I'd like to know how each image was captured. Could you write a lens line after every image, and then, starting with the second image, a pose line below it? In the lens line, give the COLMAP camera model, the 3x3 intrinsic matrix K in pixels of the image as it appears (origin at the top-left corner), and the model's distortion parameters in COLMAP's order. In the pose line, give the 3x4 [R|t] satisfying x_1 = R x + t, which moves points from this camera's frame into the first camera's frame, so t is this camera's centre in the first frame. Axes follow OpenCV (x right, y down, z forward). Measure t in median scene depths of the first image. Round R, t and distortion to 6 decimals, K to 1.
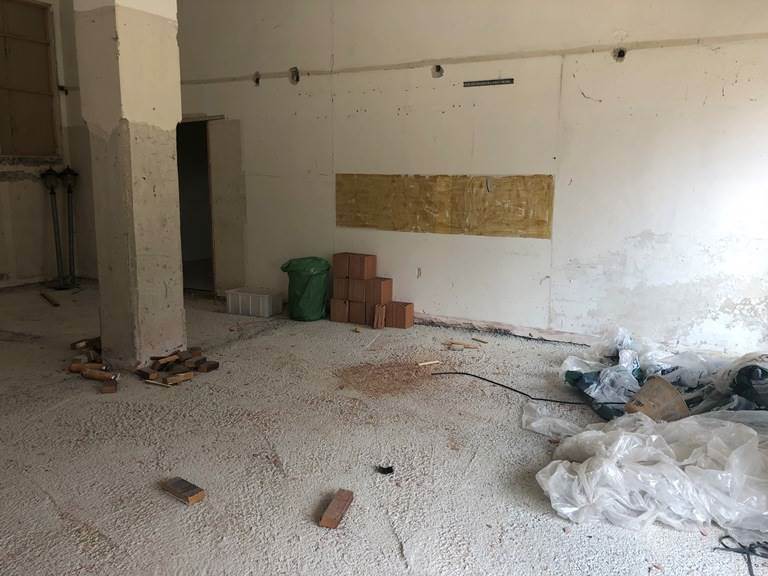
lens RADIAL K [[614.0, 0, 384.0], [0, 614.0, 288.0], [0, 0, 1]] dist [0.057370, -0.001534]
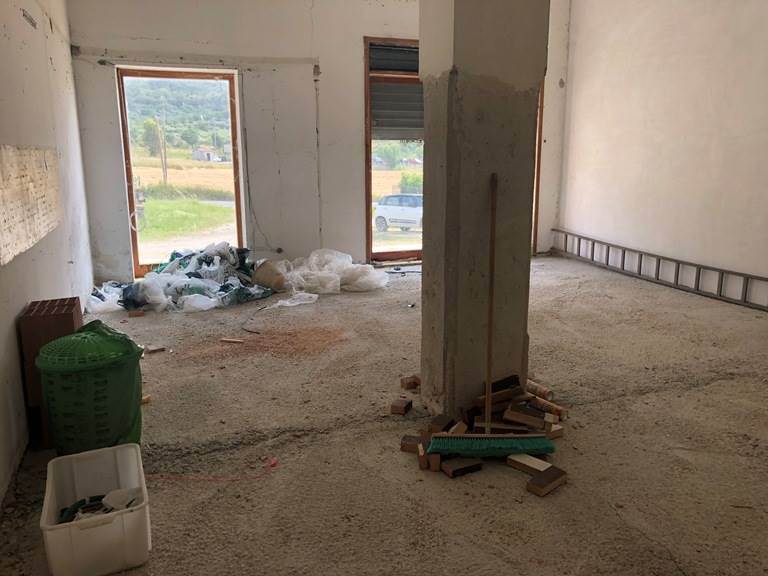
lens RADIAL K [[647.6, 0, 384.0], [0, 647.6, 288.0], [0, 0, 1]] dist [0.008939, -0.007158]
pose [[-0.772785, -0.138983, 0.619263, -0.614608], [0.102898, 0.935382, 0.338338, -0.233440], [-0.626271, 0.325183, -0.708548, 1.283973]]
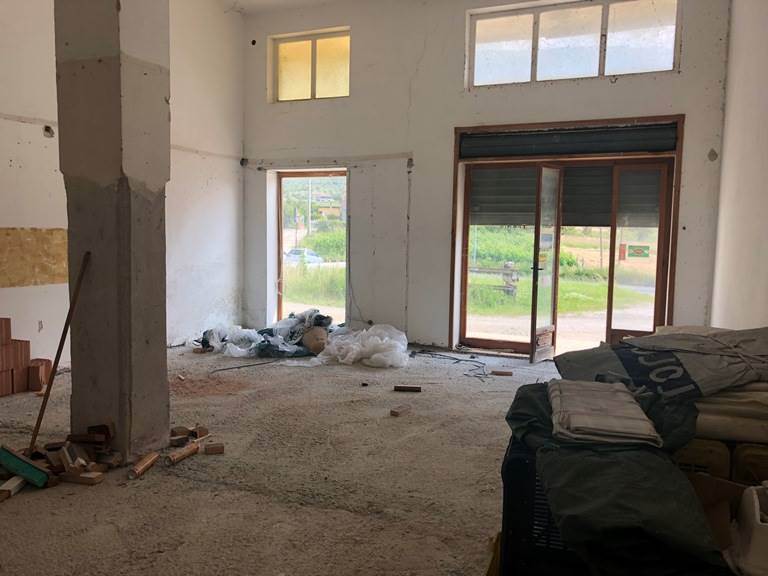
lens RADIAL K [[641.8, 0, 366.3], [0, 641.8, 285.5], [0, 0, 1]] dist [0.031576, -0.015170]
pose [[-0.088852, -0.094629, 0.991540, -1.041264], [0.156118, 0.981850, 0.107694, -0.122322], [-0.983734, 0.164366, -0.072466, 0.568483]]
